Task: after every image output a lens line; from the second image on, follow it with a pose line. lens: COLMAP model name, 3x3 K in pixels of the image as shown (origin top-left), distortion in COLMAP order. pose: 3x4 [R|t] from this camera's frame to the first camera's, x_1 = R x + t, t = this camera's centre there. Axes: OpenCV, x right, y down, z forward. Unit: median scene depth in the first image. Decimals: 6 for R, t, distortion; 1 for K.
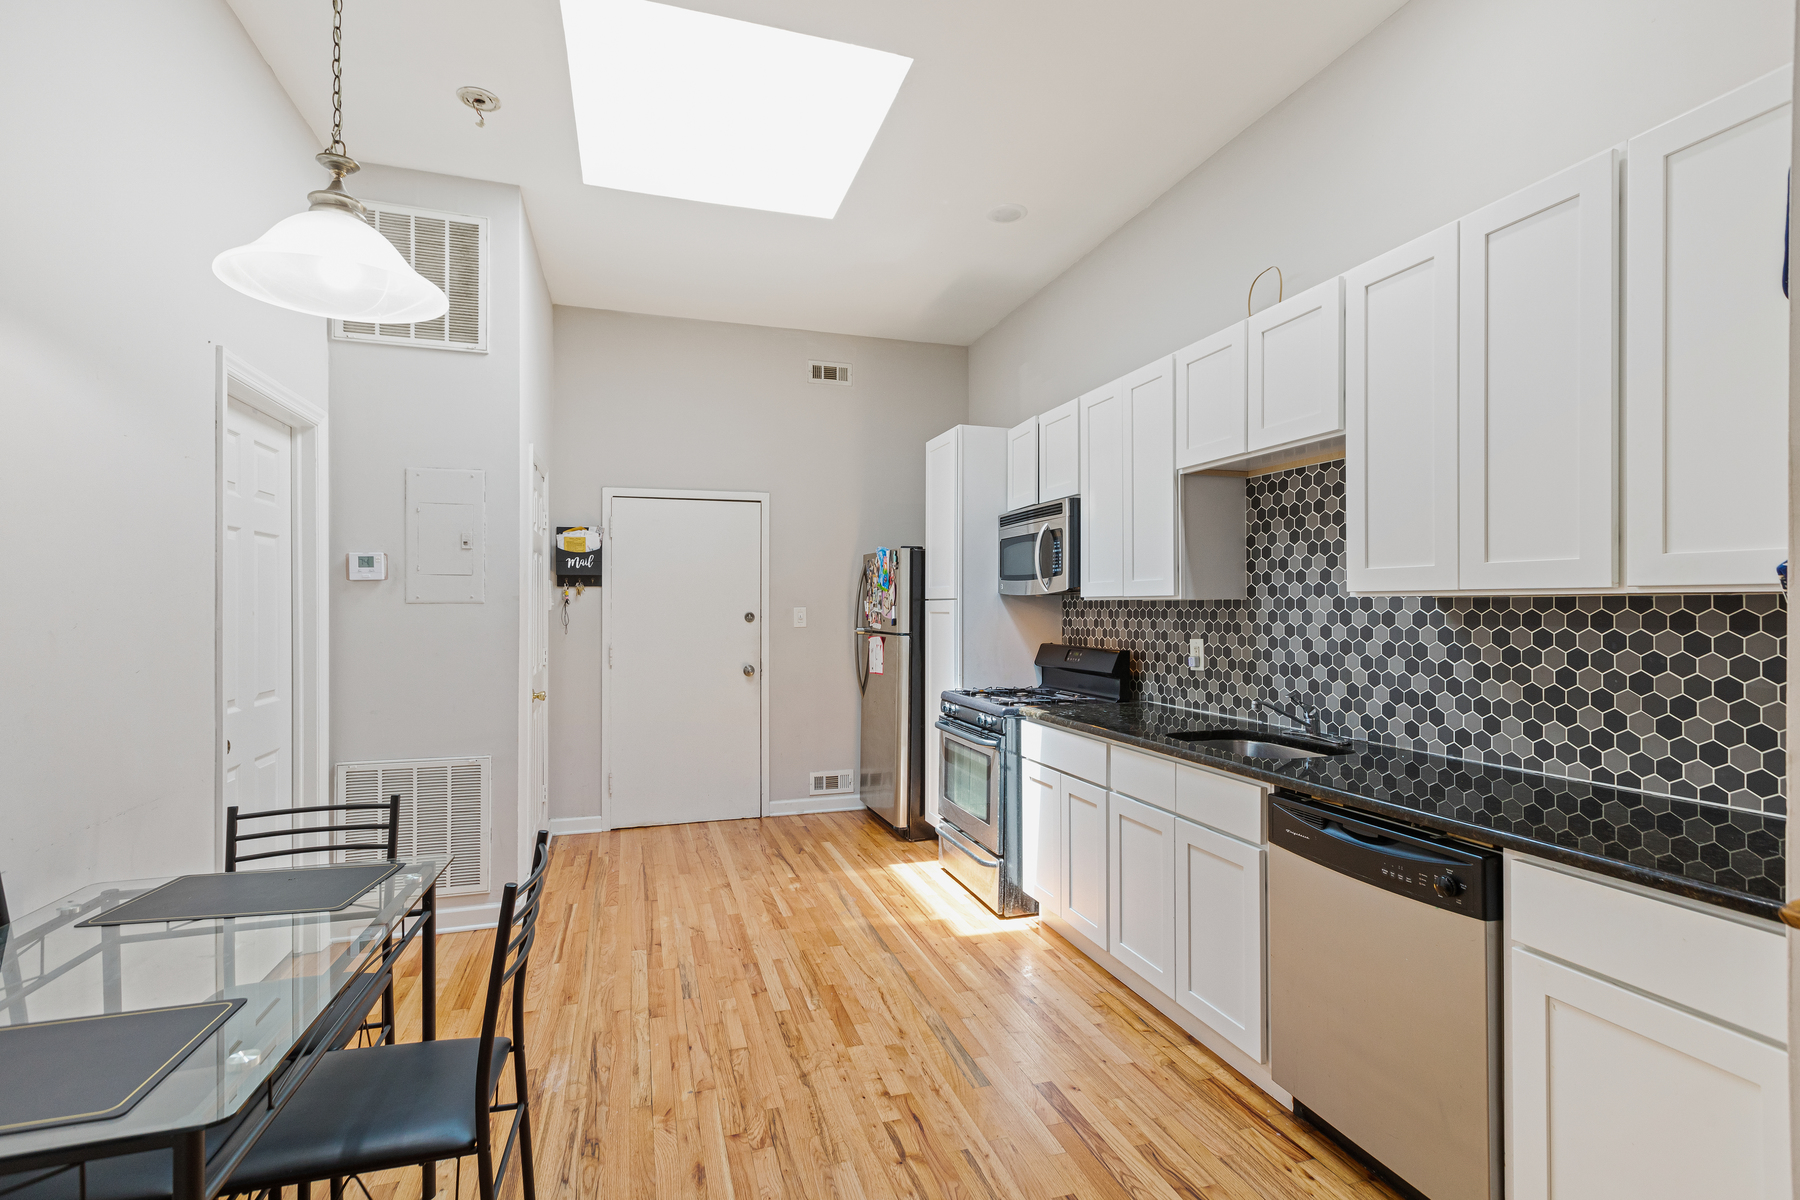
lens RADIAL K [[853.3, 0, 916.4], [0, 853.3, 603.4], [0, 0, 1]] dist [0.000543, -0.000101]
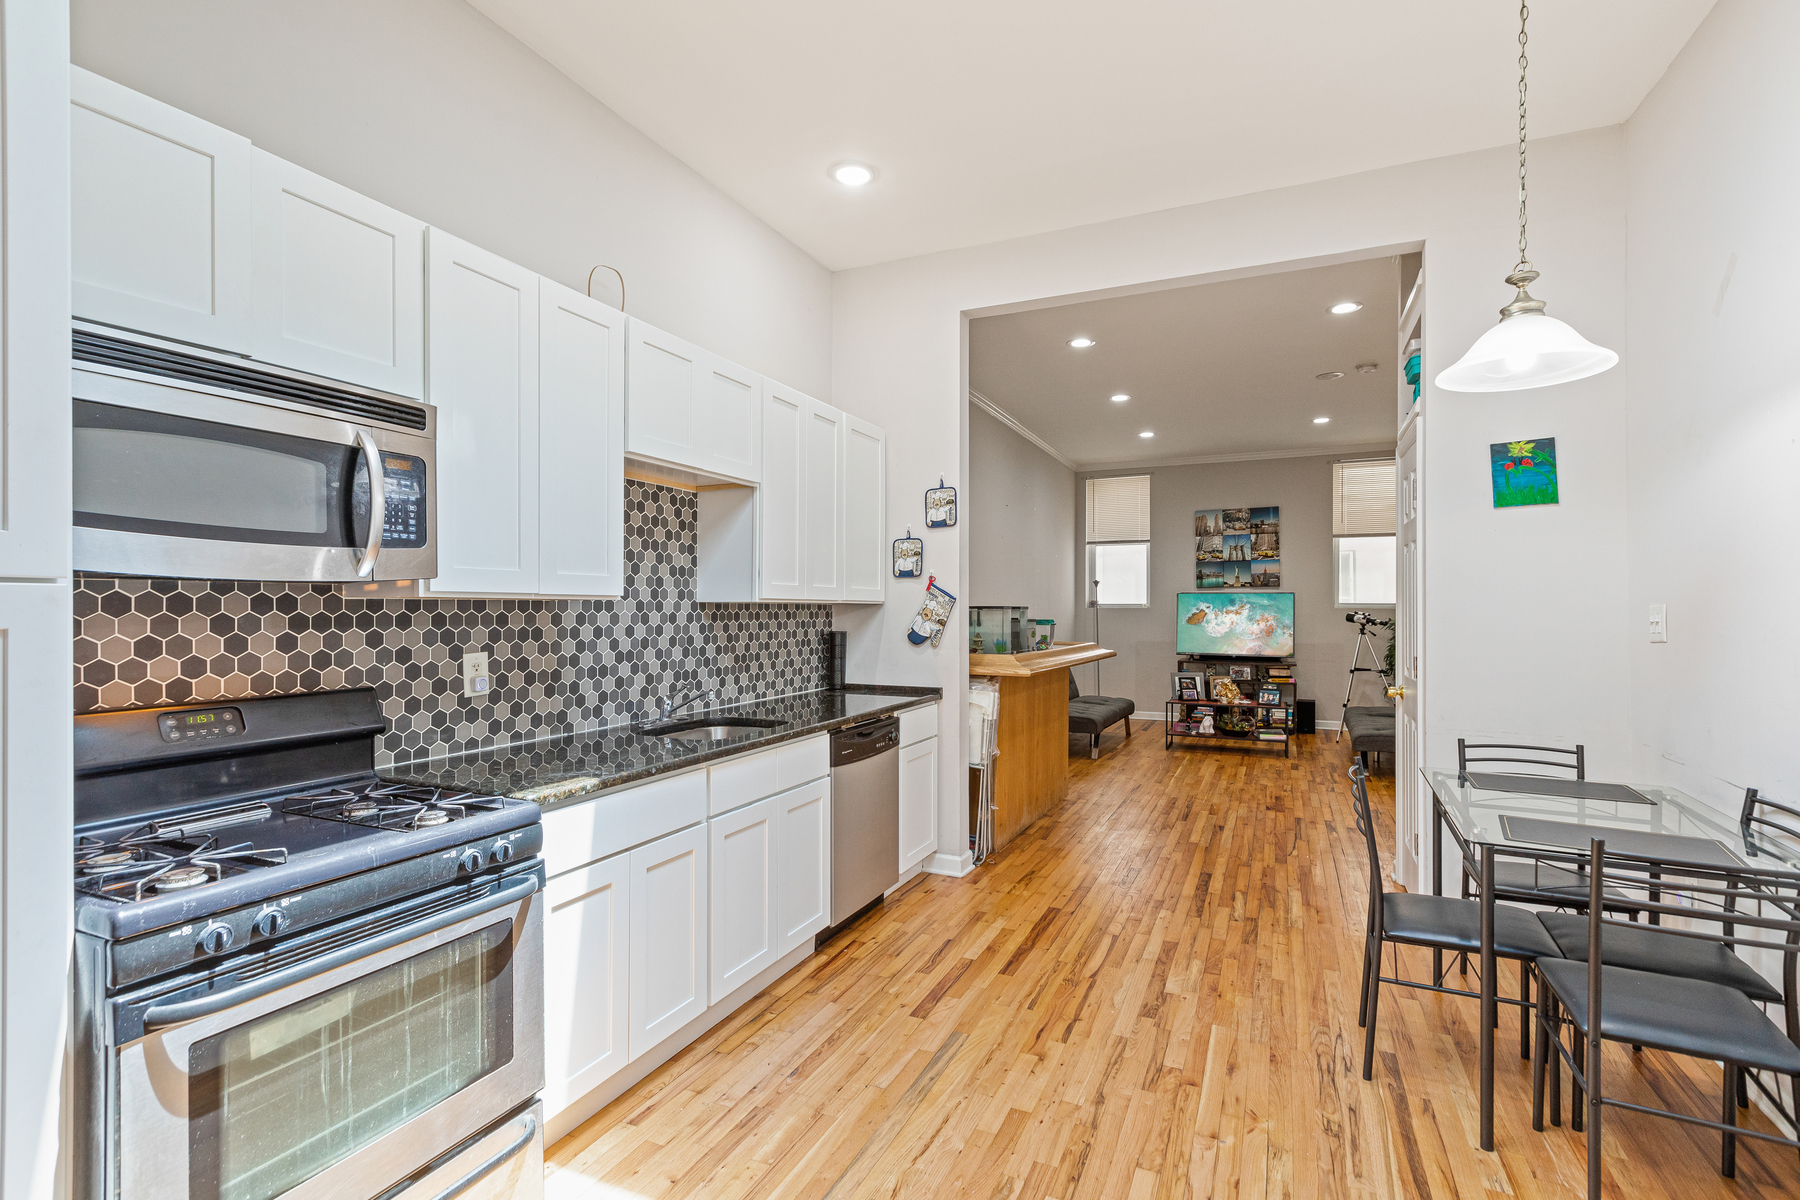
lens RADIAL K [[843.4, 0, 872.5], [0, 843.4, 608.1], [0, 0, 1]] dist [0.000038, -0.000008]
pose [[-0.714403, 0.000559, 0.699734, -0.460624], [-0.002386, 0.999992, -0.003235, 0.005202], [-0.699730, -0.003981, -0.714396, 1.398147]]
